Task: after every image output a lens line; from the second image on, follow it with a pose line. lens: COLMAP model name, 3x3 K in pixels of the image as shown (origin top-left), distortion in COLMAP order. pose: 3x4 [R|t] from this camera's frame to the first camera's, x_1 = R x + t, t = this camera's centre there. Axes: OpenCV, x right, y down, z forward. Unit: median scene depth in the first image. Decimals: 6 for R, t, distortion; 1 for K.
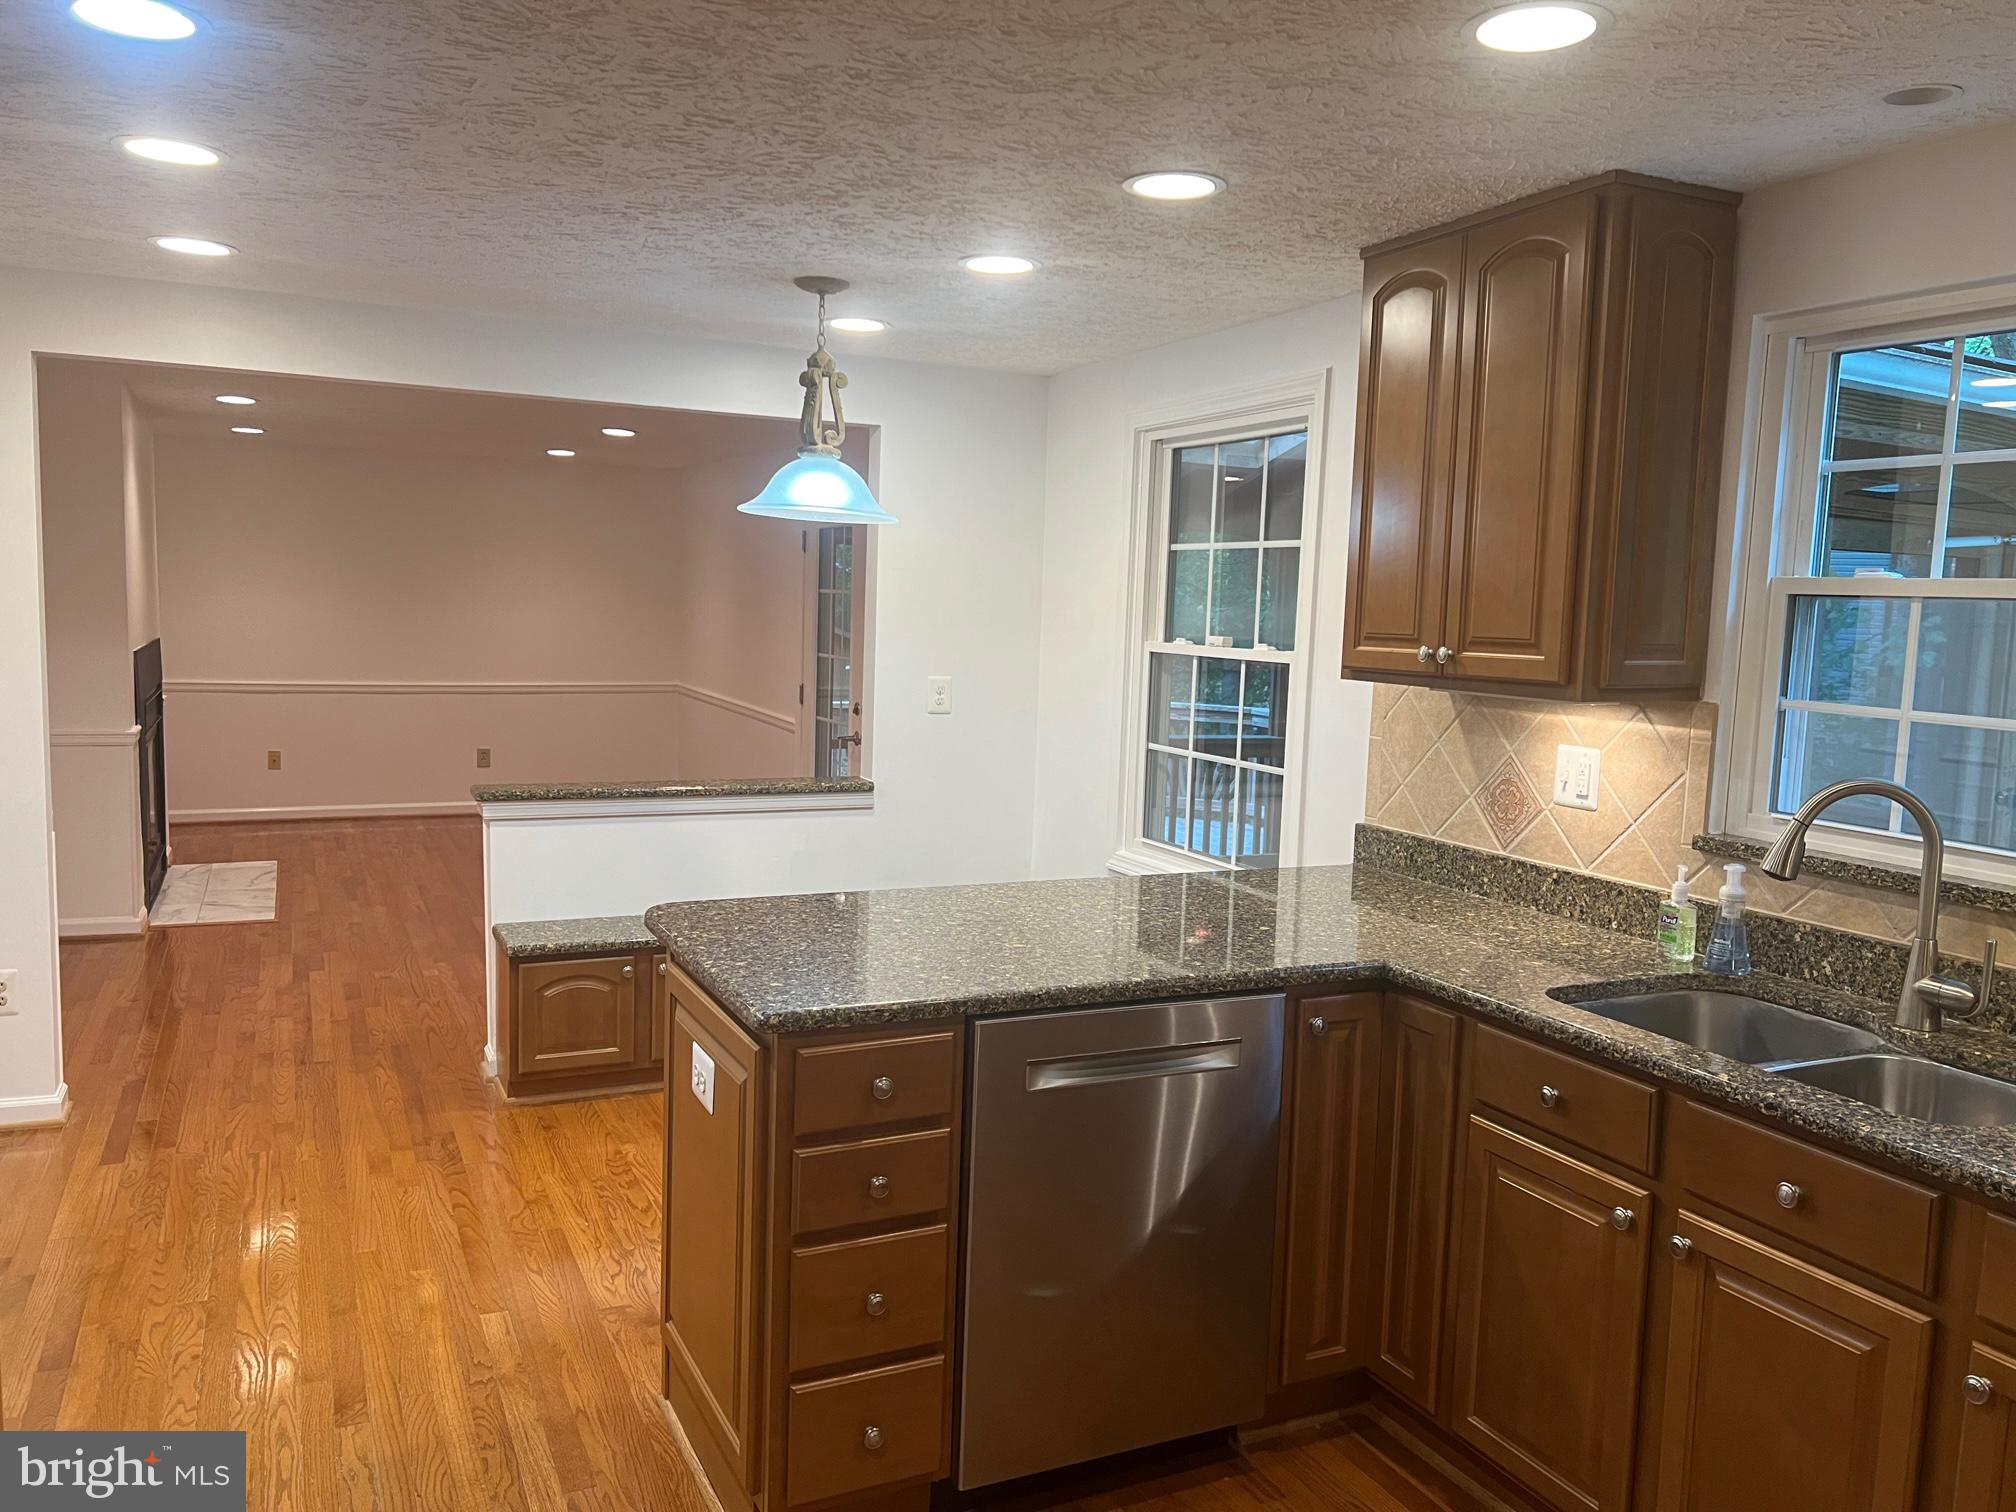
lens RADIAL K [[1511.6, 0, 1011.4], [0, 1511.6, 769.3], [0, 0, 1]] dist [0.049940, -0.054774]
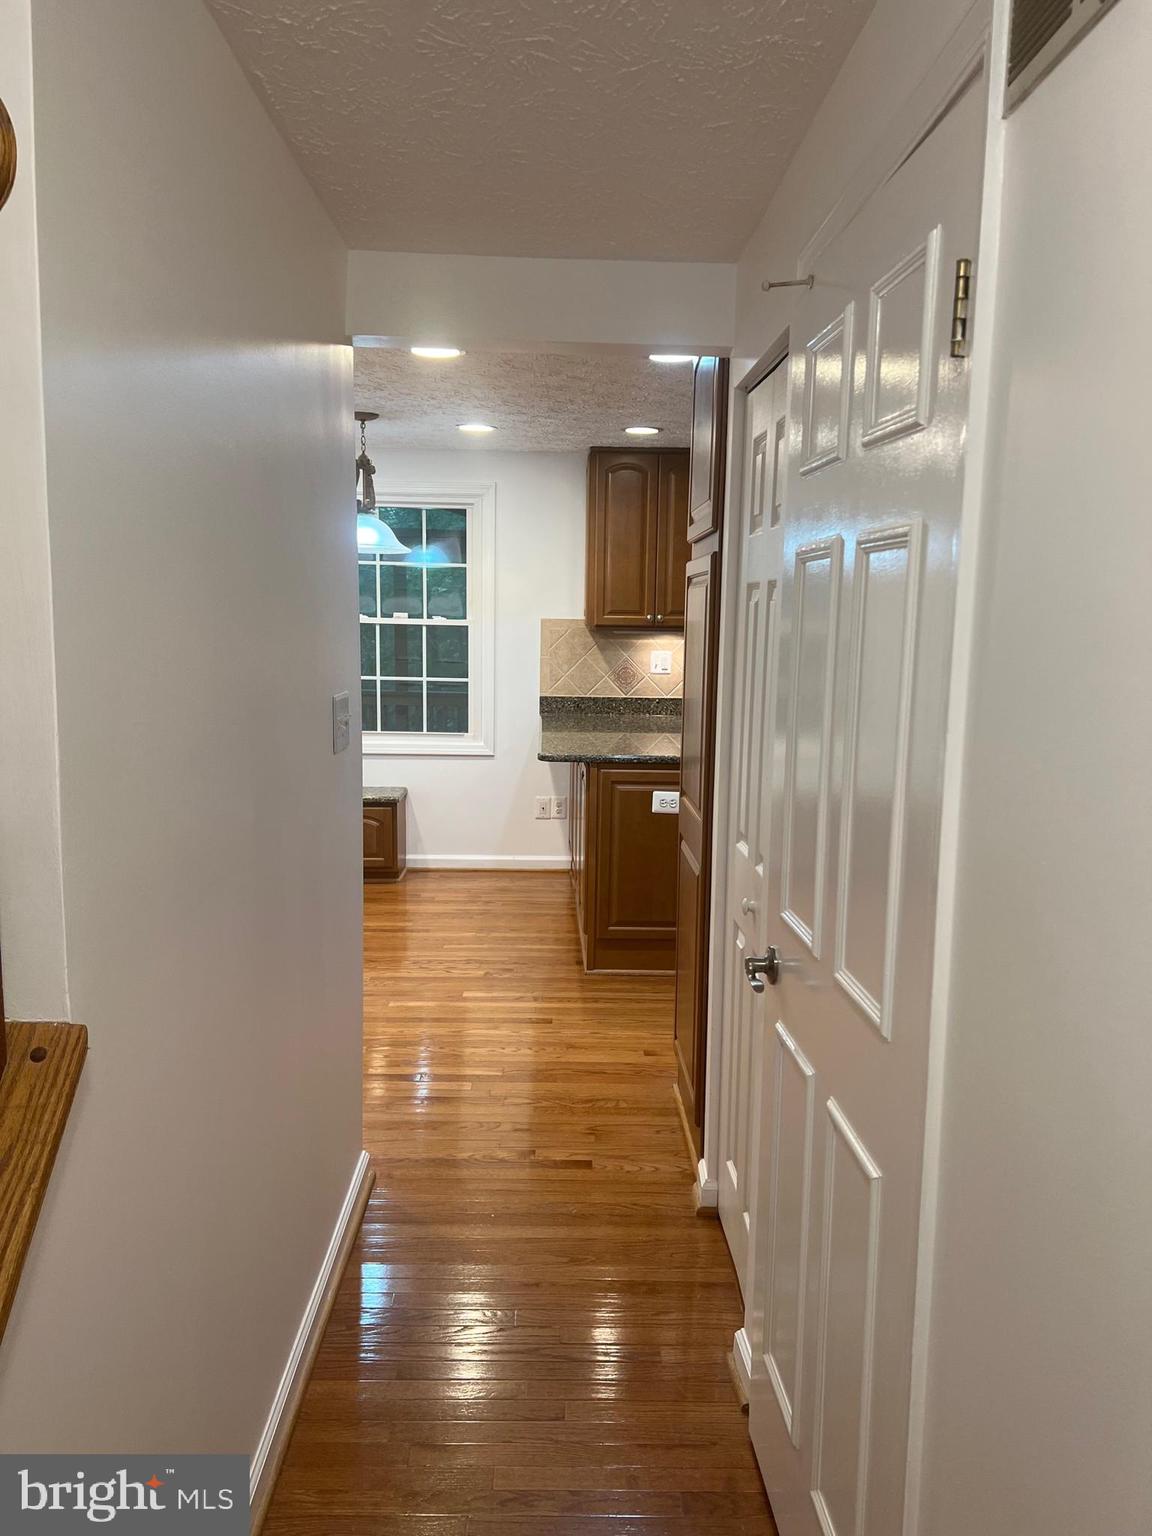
lens RADIAL K [[1151.7, 0, 587.7], [0, 1151.7, 798.9], [0, 0, 1]] dist [0.049940, -0.054774]
pose [[0.404441, -0.177007, 0.897271, -1.622537], [0.095540, 0.983901, 0.151033, -0.081793], [-0.909560, 0.024642, 0.414841, 0.293929]]
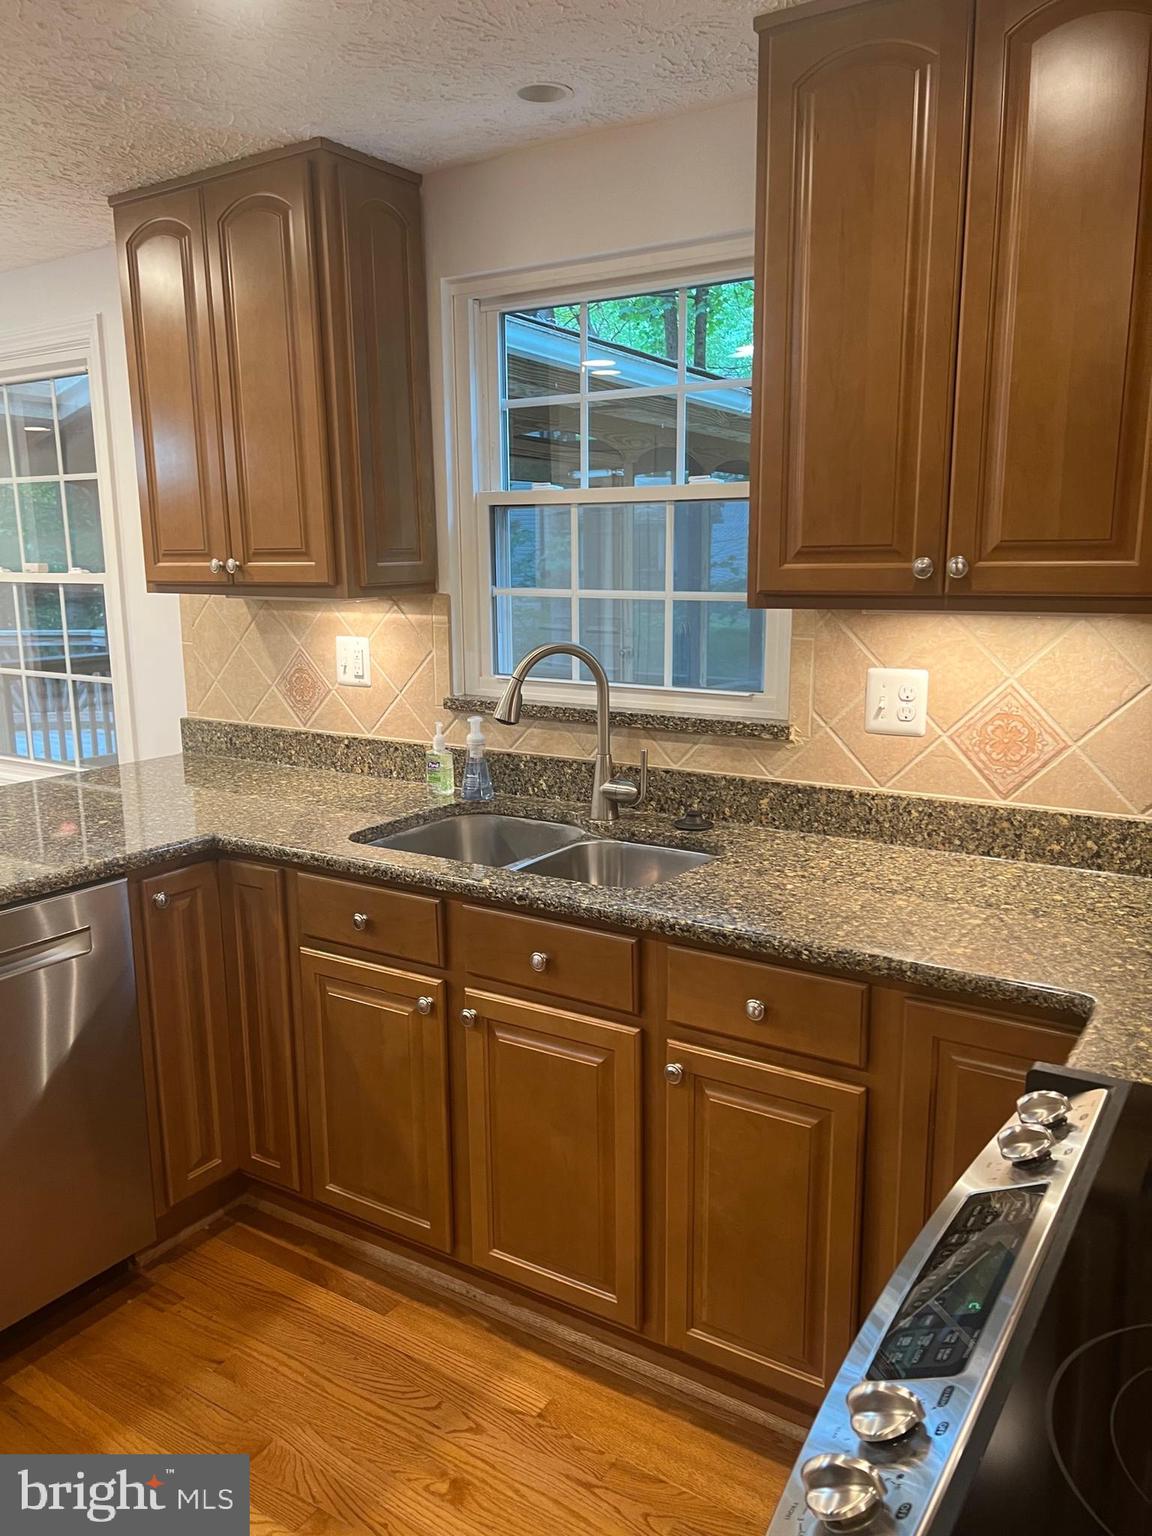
lens RADIAL K [[1151.7, 0, 578.7], [0, 1151.7, 774.1], [0, 0, 1]] dist [0.049940, -0.054774]
pose [[0.850910, -0.139067, 0.506569, 0.038430], [0.093293, 0.988998, 0.114798, 0.005572], [-0.516961, -0.050423, 0.854523, 0.095361]]
